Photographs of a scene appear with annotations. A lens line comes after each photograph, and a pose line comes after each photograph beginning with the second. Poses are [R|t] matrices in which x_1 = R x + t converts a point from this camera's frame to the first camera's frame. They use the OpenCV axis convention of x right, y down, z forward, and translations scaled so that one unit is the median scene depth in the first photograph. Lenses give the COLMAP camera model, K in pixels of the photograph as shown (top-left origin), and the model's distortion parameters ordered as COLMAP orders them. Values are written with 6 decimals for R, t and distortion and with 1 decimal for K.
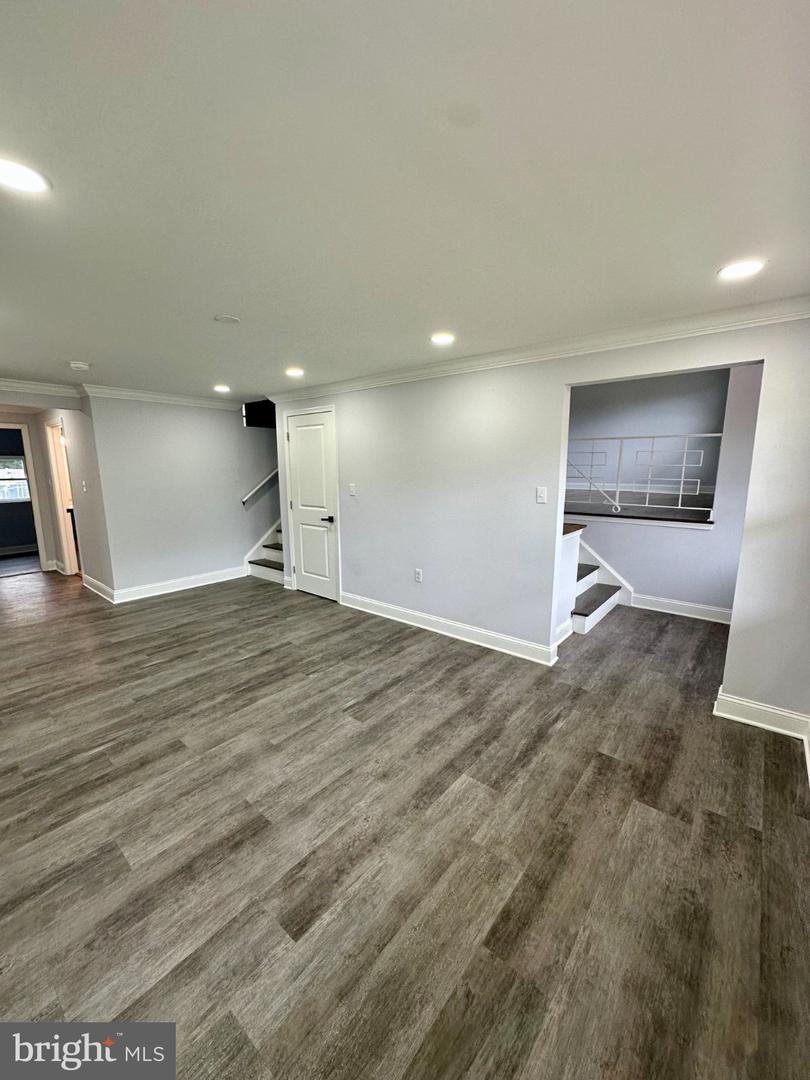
lens RADIAL K [[432.7, 0, 404.0], [0, 432.7, 538.7], [0, 0, 1]] dist [-0.002627, -0.000195]
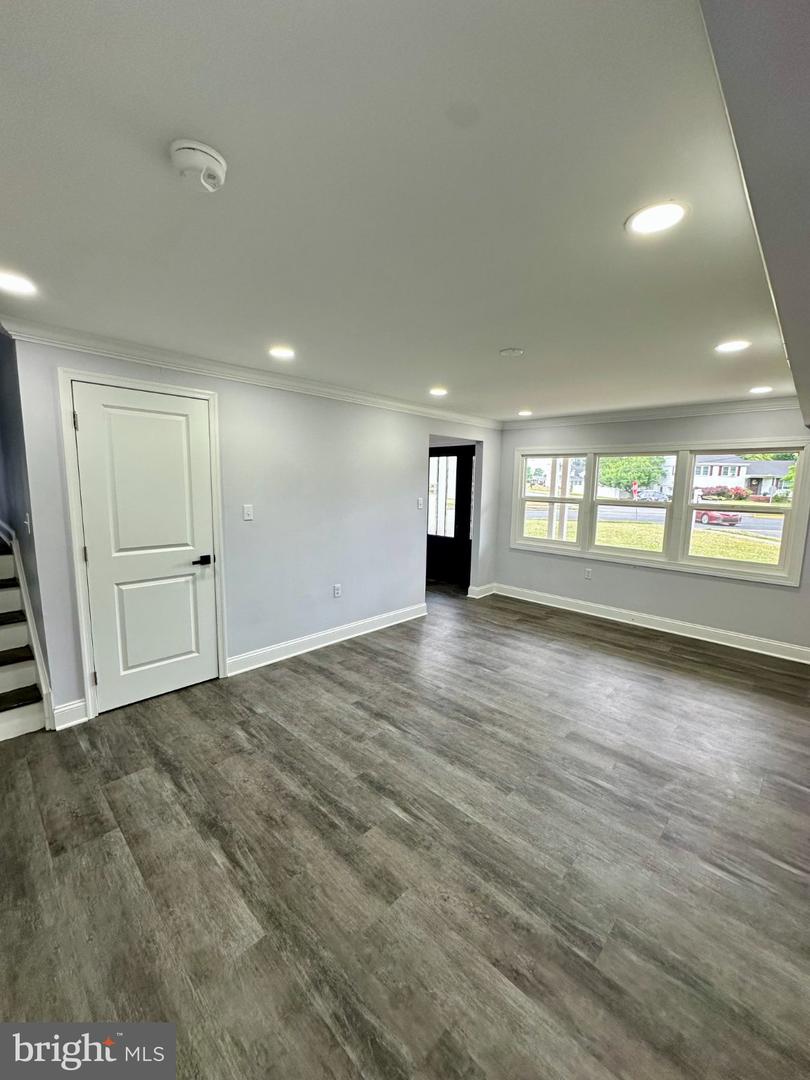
lens RADIAL K [[432.7, 0, 405.7], [0, 432.7, 539.0], [0, 0, 1]] dist [-0.002627, -0.000195]
pose [[0.065645, -0.125793, 0.989882, -1.043503], [0.145576, 0.982615, 0.115215, -0.140823], [-0.987167, 0.136539, 0.082817, 0.826479]]
